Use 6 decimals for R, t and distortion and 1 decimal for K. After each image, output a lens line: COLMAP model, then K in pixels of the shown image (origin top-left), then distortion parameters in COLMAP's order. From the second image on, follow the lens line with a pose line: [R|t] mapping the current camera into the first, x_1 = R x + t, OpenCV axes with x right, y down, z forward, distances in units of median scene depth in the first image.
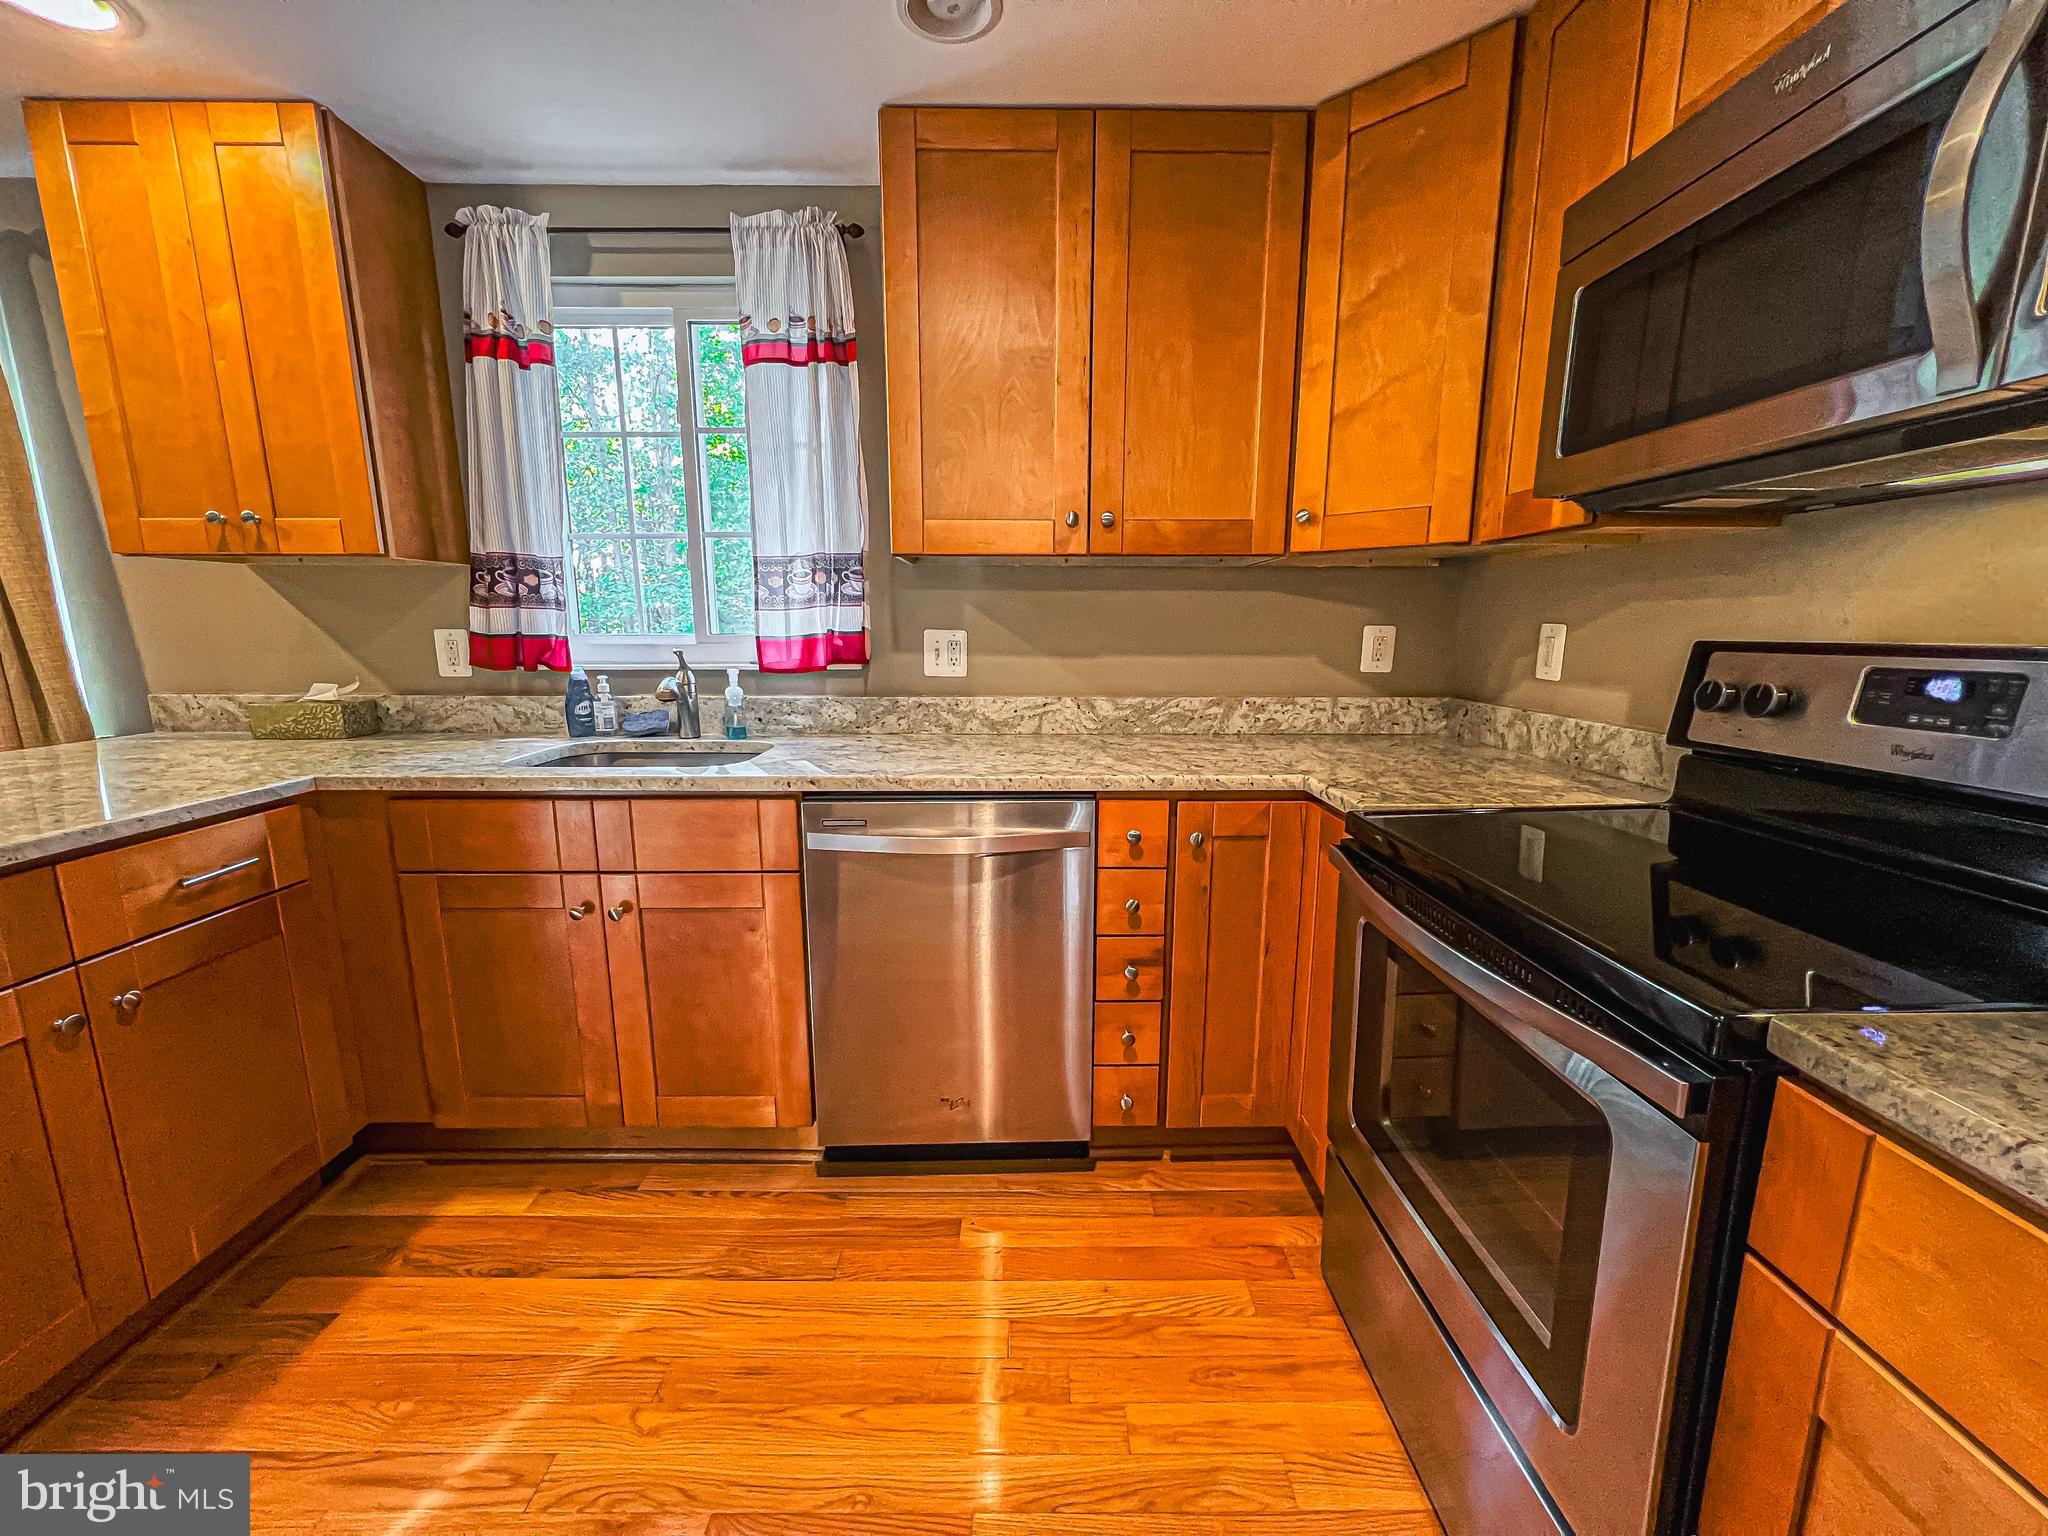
lens RADIAL K [[817.2, 0, 1024.5], [0, 817.2, 777.3], [0, 0, 1]] dist [-0.002810, 0.000452]
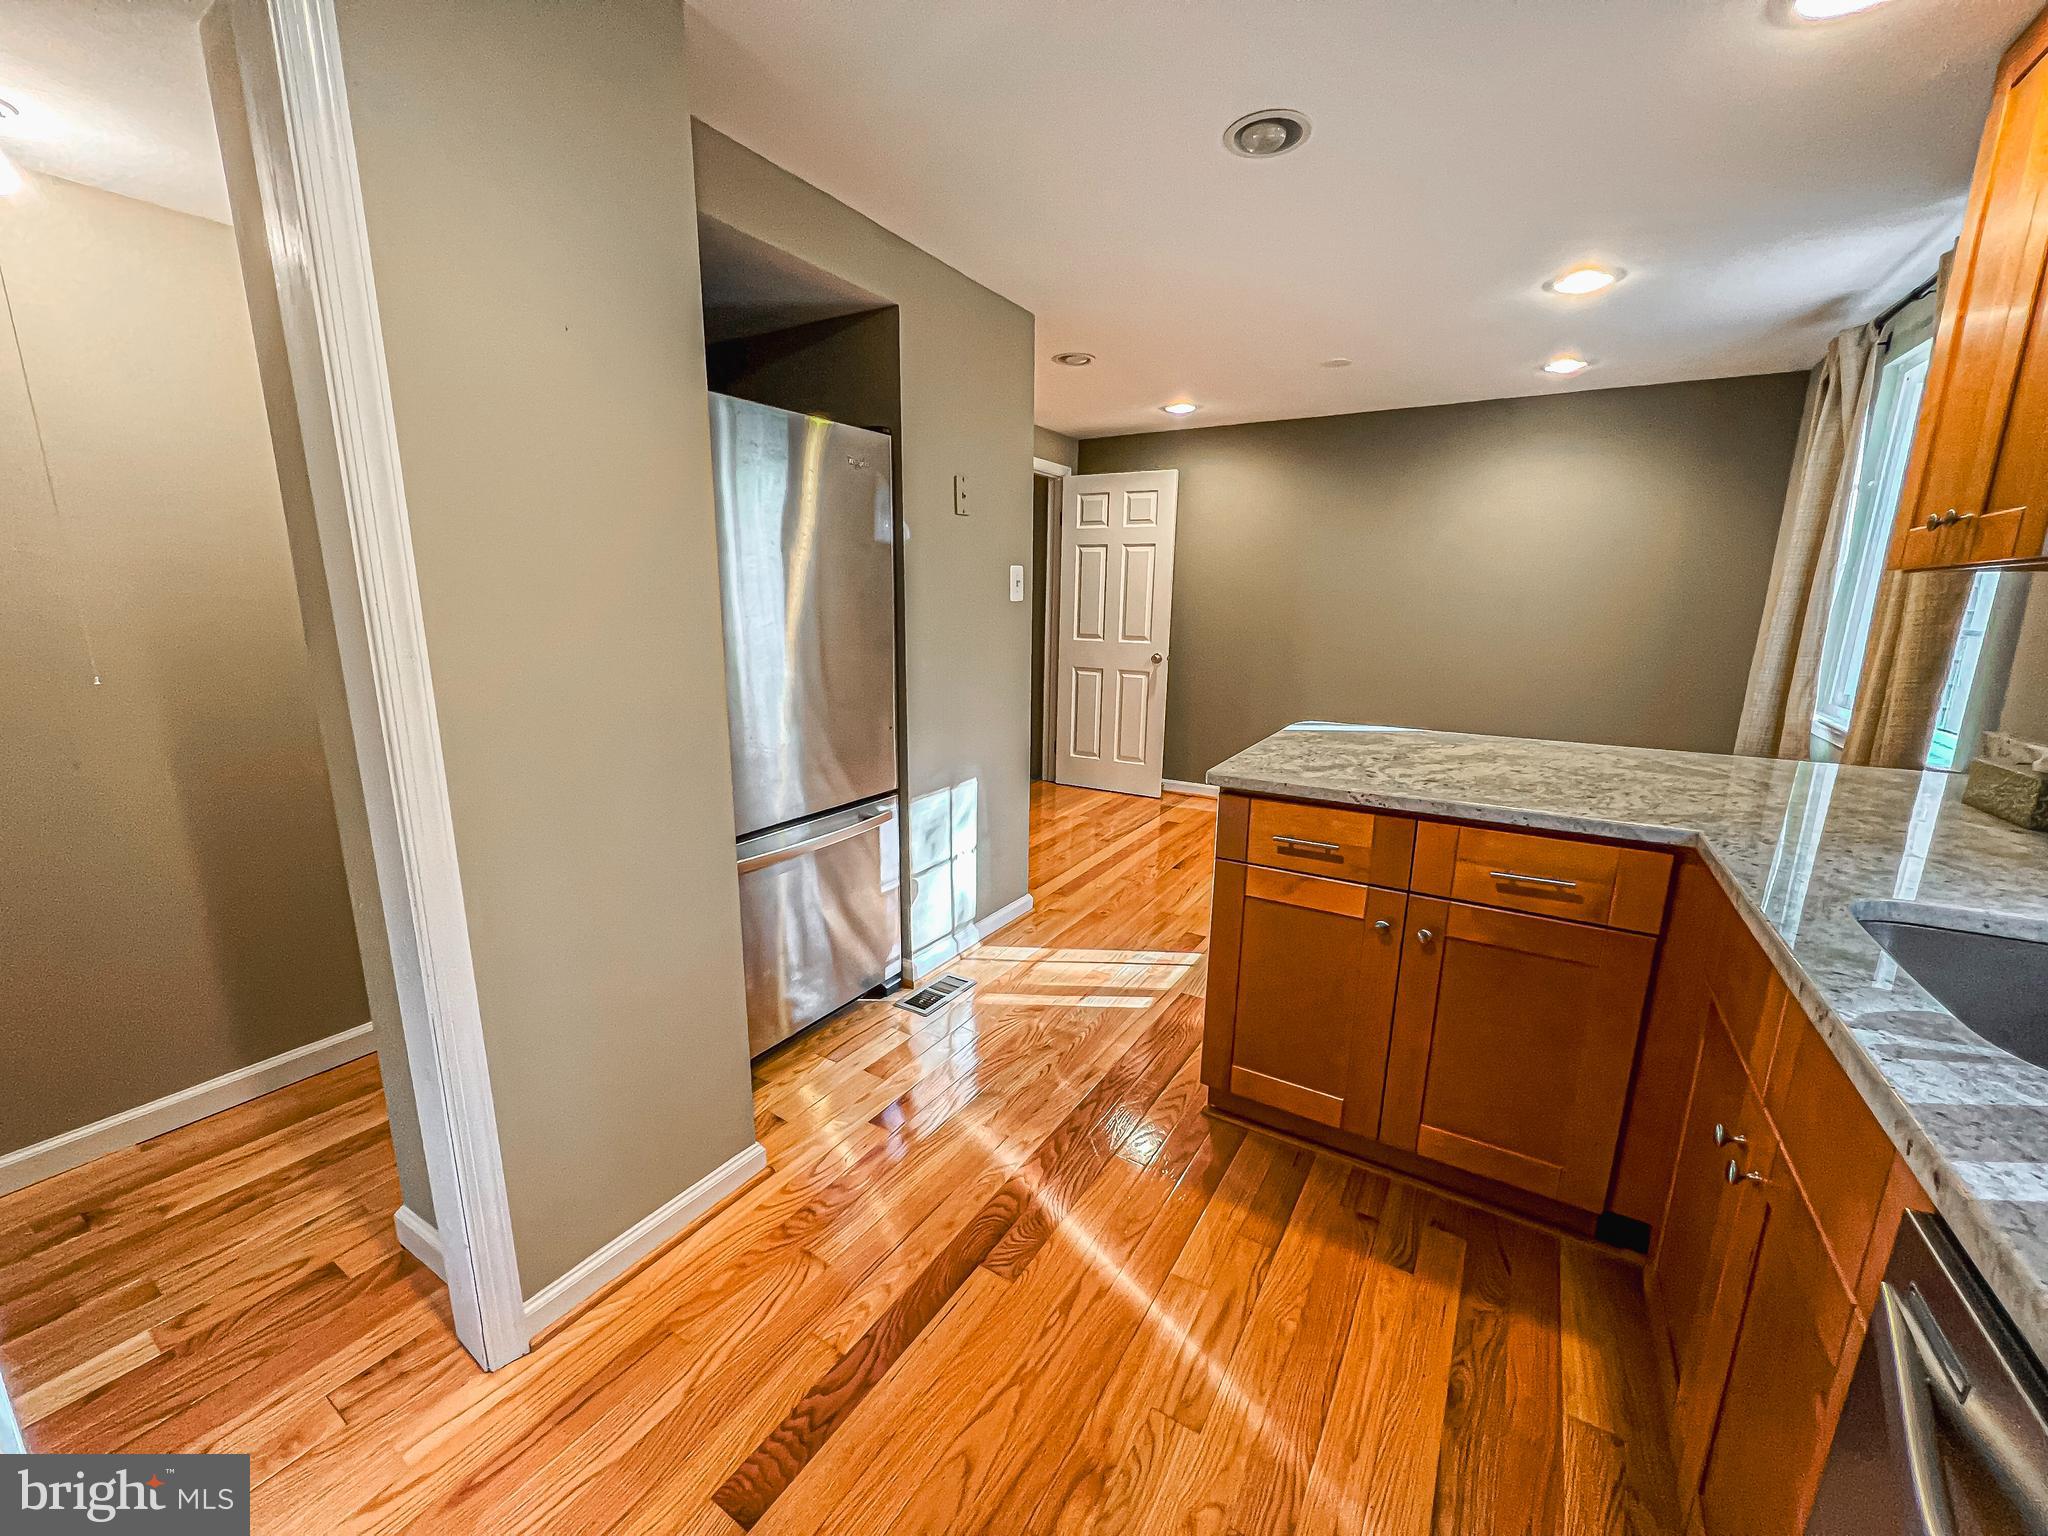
lens RADIAL K [[817.2, 0, 1024.5], [0, 817.2, 777.3], [0, 0, 1]] dist [-0.002810, 0.000452]
pose [[-0.531263, 0.176119, -0.828699, 0.171497], [-0.169285, 0.936360, 0.307525, -0.161661], [0.830122, 0.303663, -0.467640, 0.642168]]
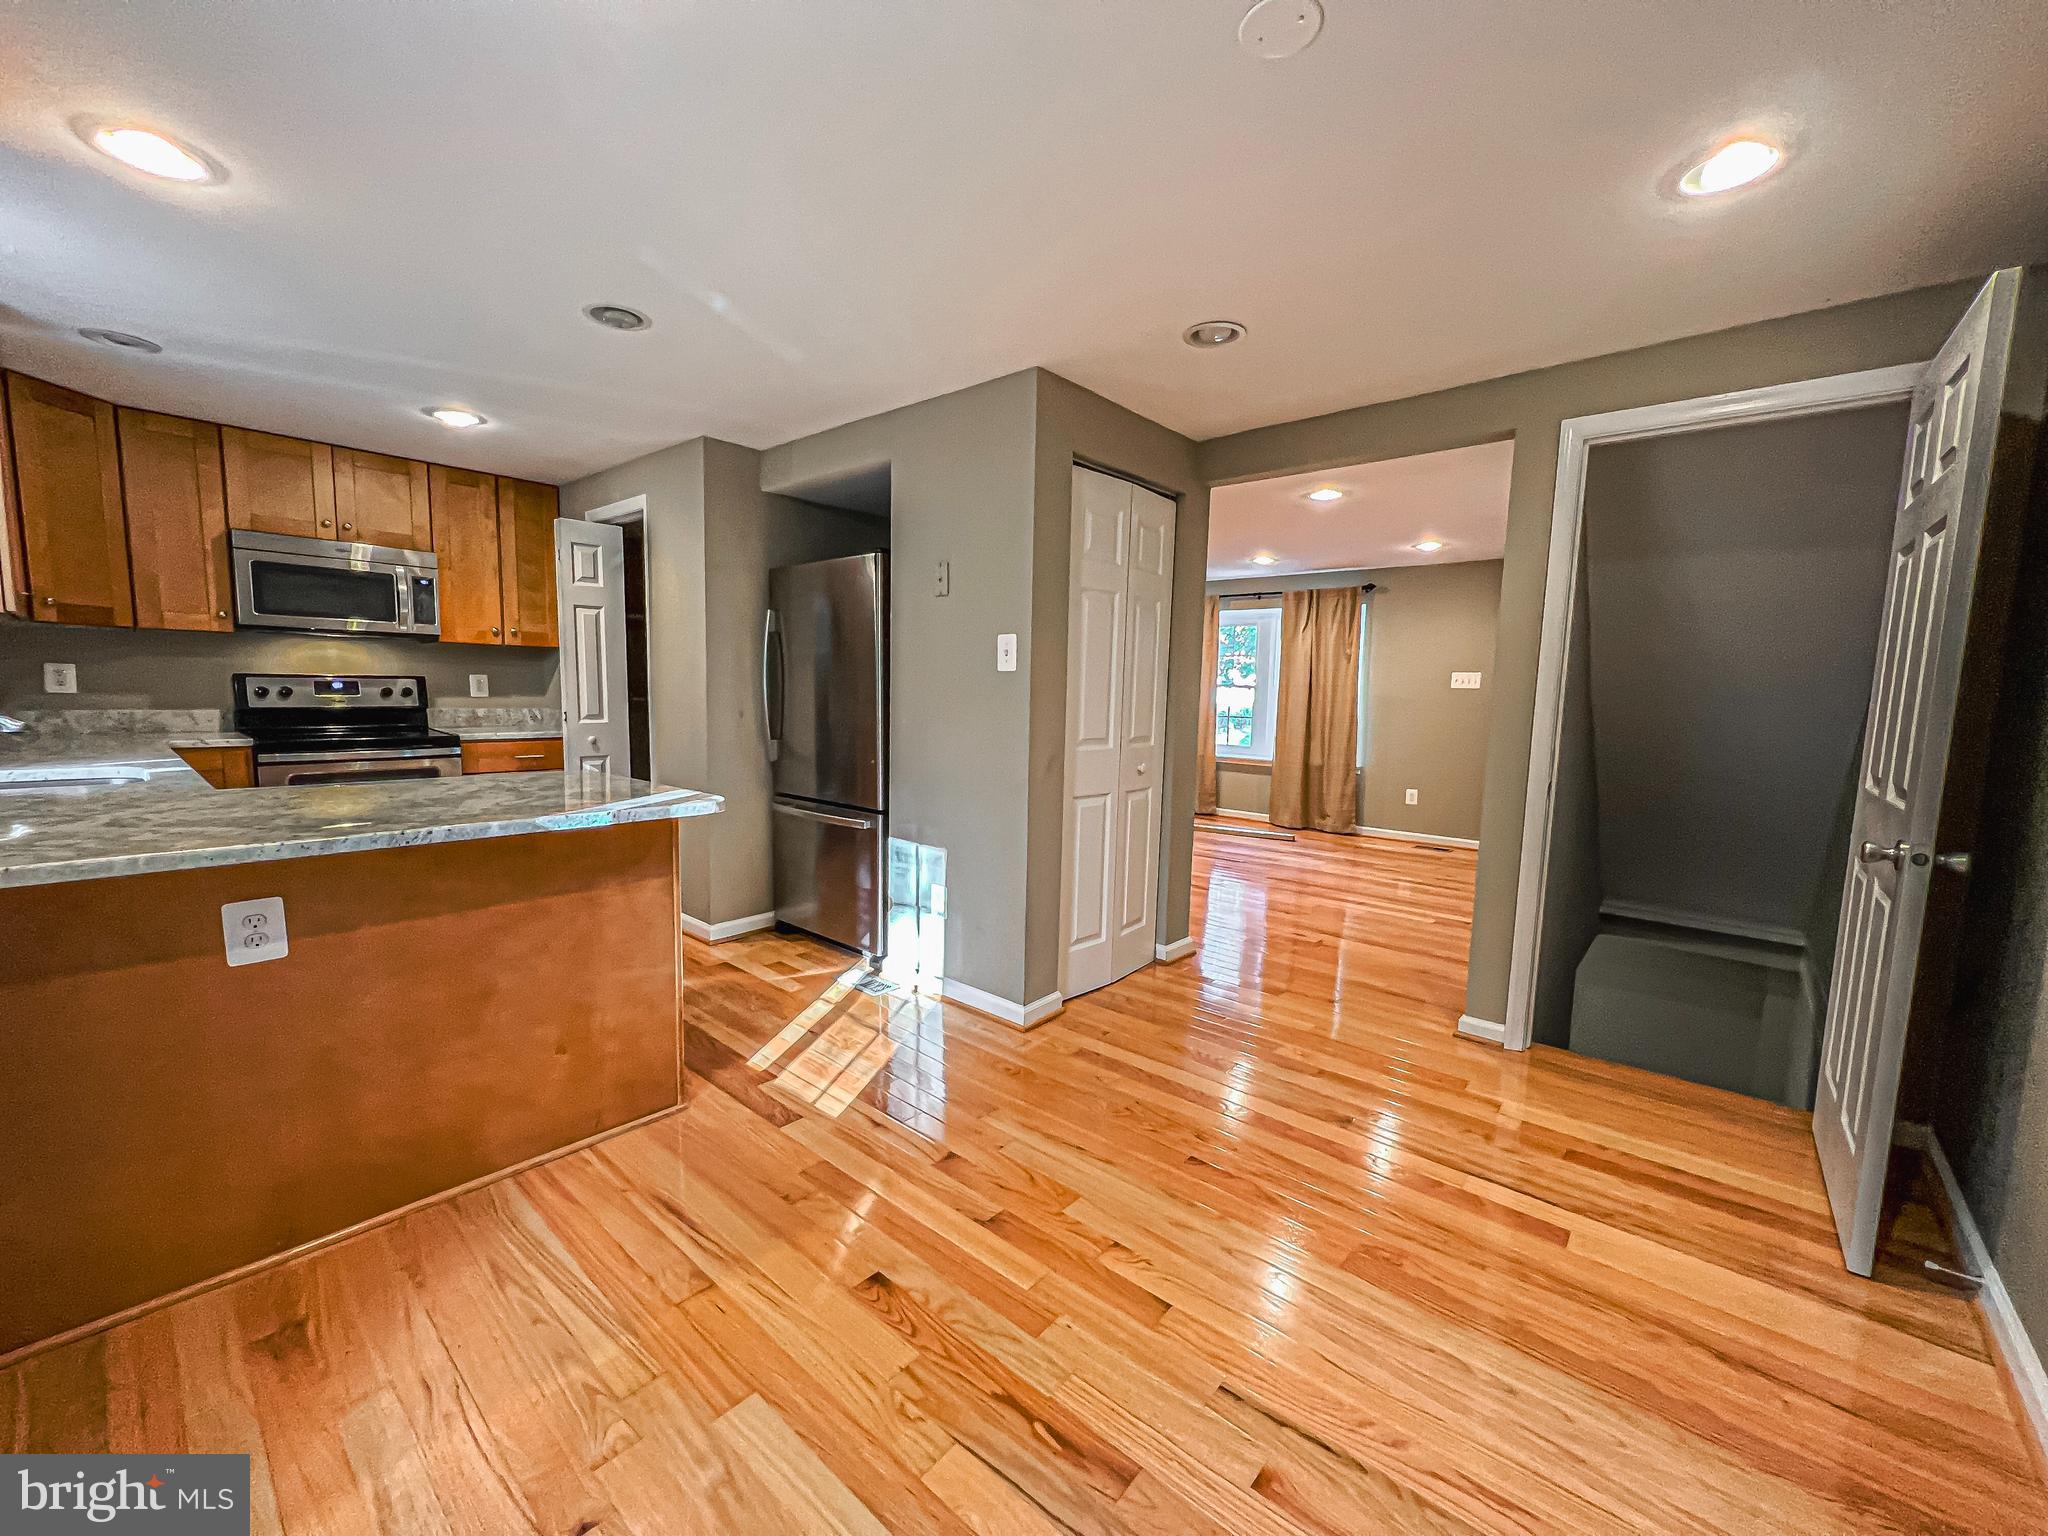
lens RADIAL K [[817.2, 0, 1024.5], [0, 817.2, 777.3], [0, 0, 1]] dist [-0.002810, 0.000452]
pose [[-0.743279, -0.094822, 0.662227, -2.126003], [0.097333, 0.964042, 0.247284, -0.170297], [-0.661863, 0.248258, -0.707323, 0.858428]]
